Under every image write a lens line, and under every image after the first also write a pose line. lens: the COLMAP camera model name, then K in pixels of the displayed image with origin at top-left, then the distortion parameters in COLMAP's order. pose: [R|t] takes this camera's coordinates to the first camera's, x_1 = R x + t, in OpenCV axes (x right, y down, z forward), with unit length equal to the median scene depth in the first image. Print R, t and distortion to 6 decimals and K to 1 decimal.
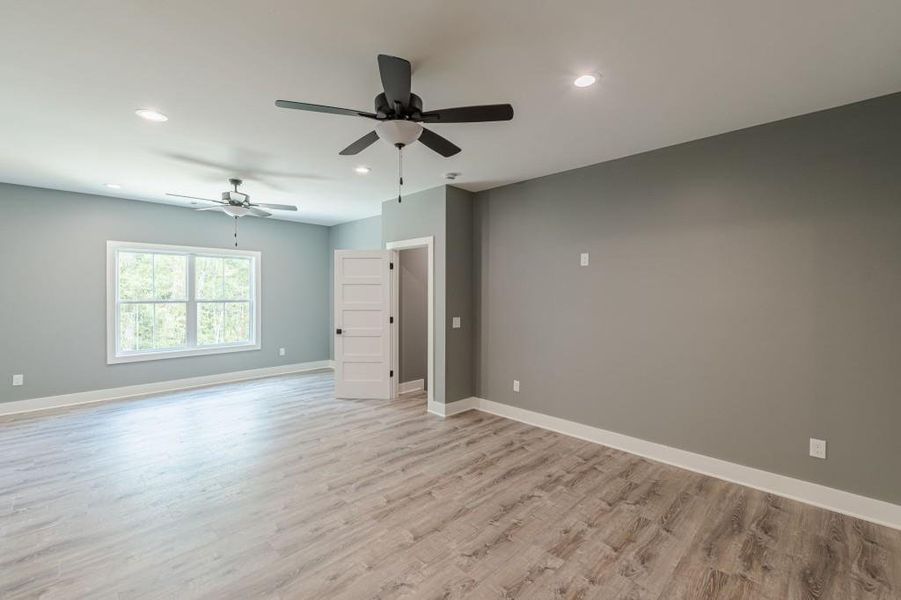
lens RADIAL K [[389.9, 0, 446.5], [0, 389.9, 294.4], [0, 0, 1]] dist [0.001143, -0.000440]
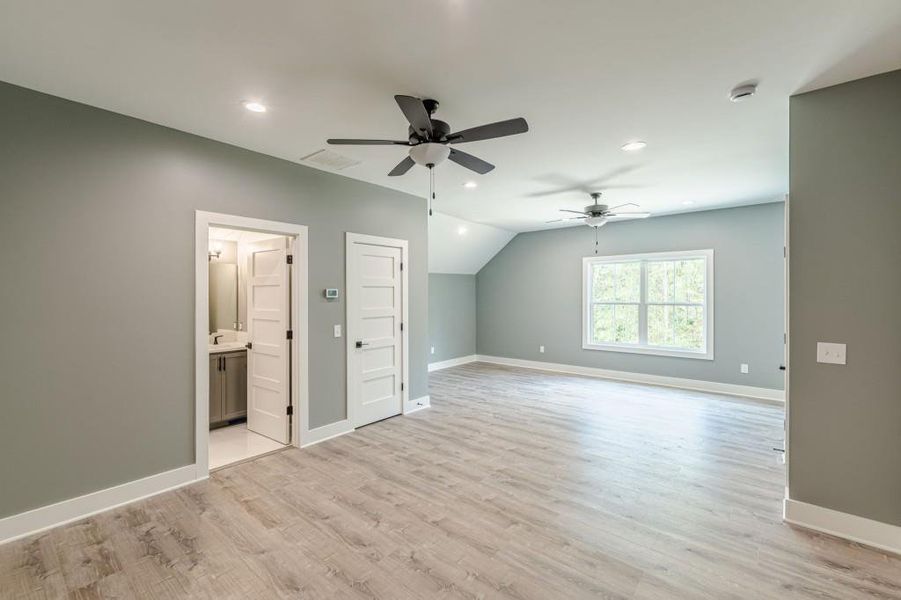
lens RADIAL K [[389.9, 0, 446.5], [0, 389.9, 294.4], [0, 0, 1]] dist [0.001143, -0.000440]
pose [[0.075842, -0.005876, -0.997103, 0.570825], [-0.003575, 0.999975, -0.006165, 0.000864], [0.997113, 0.004032, 0.075819, 0.539379]]
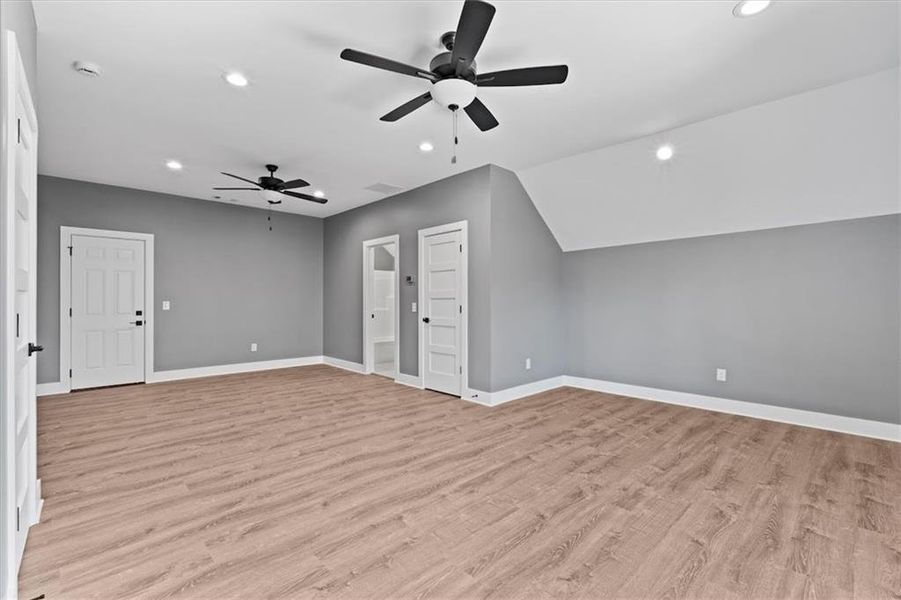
lens RADIAL K [[389.9, 0, 446.5], [0, 389.9, 294.4], [0, 0, 1]] dist [0.001143, -0.000440]
pose [[-0.999671, -0.004882, 0.025175, -0.595999], [-0.005043, 0.999967, -0.006315, 0.053457], [-0.025144, -0.006440, -0.999663, 1.663372]]
